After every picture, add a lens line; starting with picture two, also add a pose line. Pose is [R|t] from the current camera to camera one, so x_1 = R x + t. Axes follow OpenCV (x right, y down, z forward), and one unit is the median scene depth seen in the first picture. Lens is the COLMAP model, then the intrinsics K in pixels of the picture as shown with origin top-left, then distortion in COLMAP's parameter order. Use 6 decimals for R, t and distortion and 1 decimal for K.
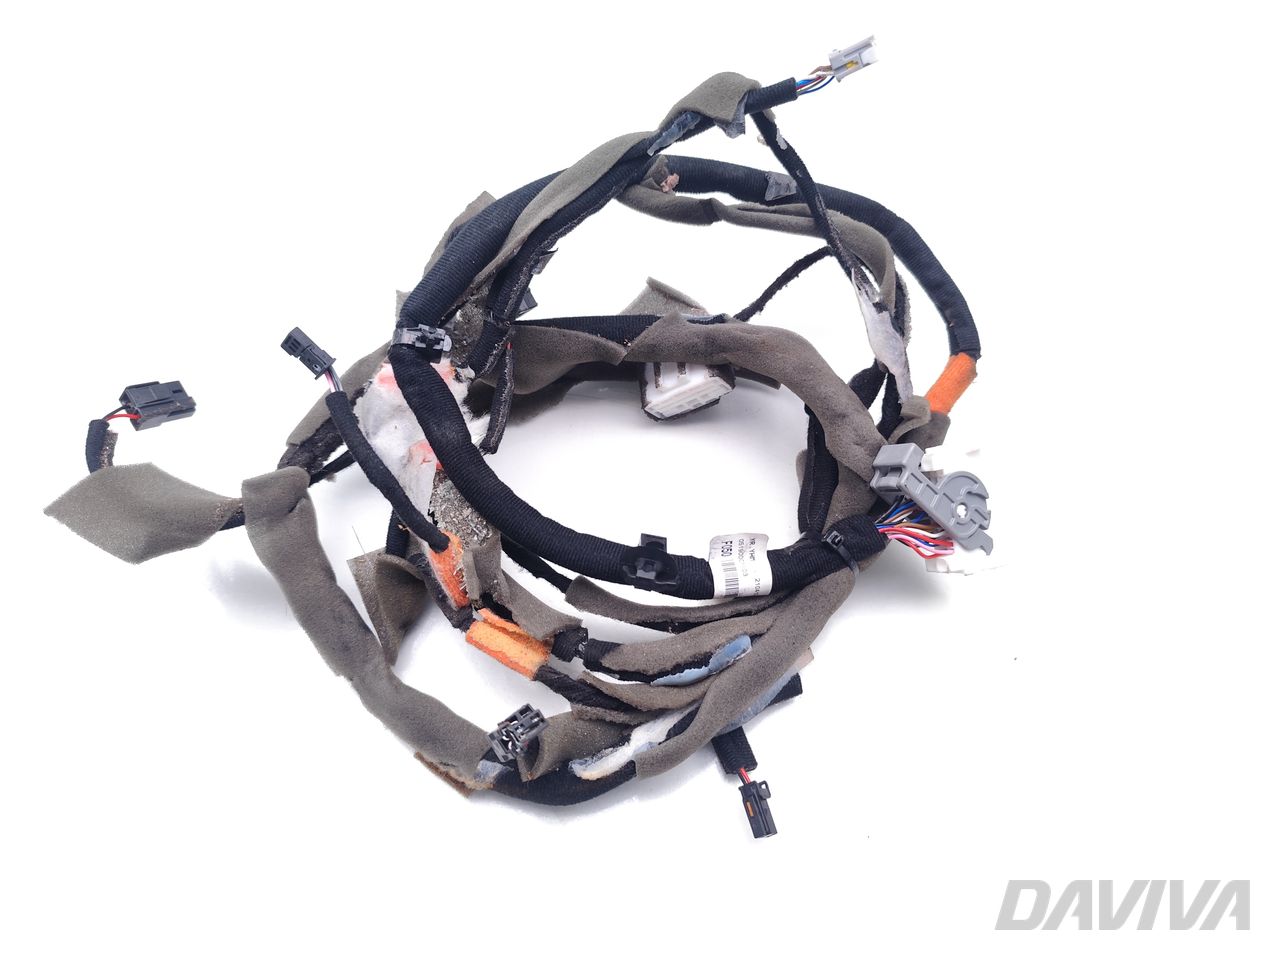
lens RADIAL K [[855.1, 0, 633.3], [0, 855.1, 487.1], [0, 0, 1]] dist [-0.000671, 0.000028]
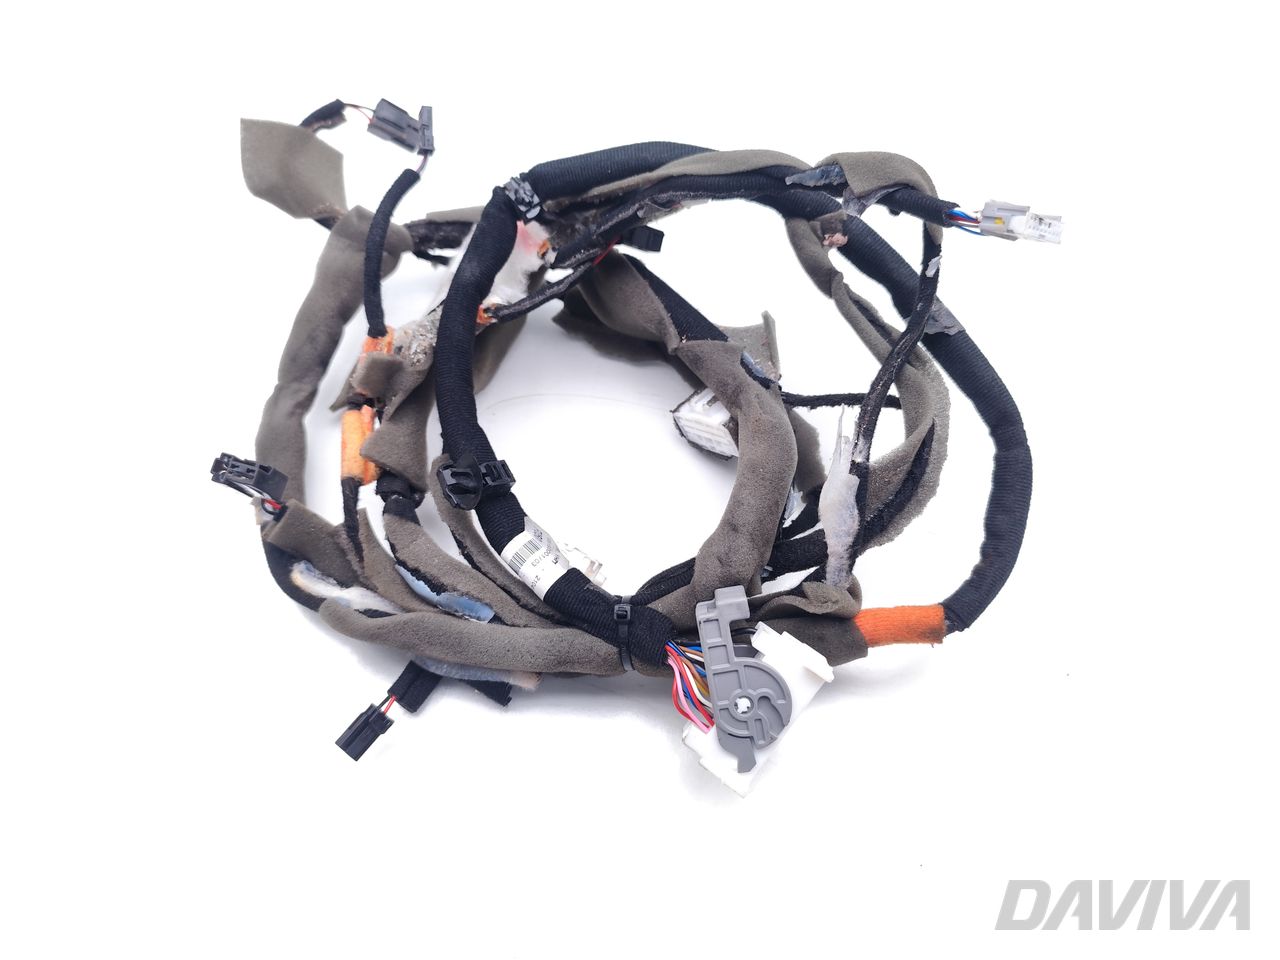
lens RADIAL K [[855.1, 0, 644.8], [0, 855.1, 479.0], [0, 0, 1]] dist [-0.000671, 0.000028]
pose [[0.618654, 0.682754, -0.388734, 0.477387], [-0.699979, 0.703679, 0.121923, -0.154875], [0.356788, 0.196678, 0.913247, 0.152145]]
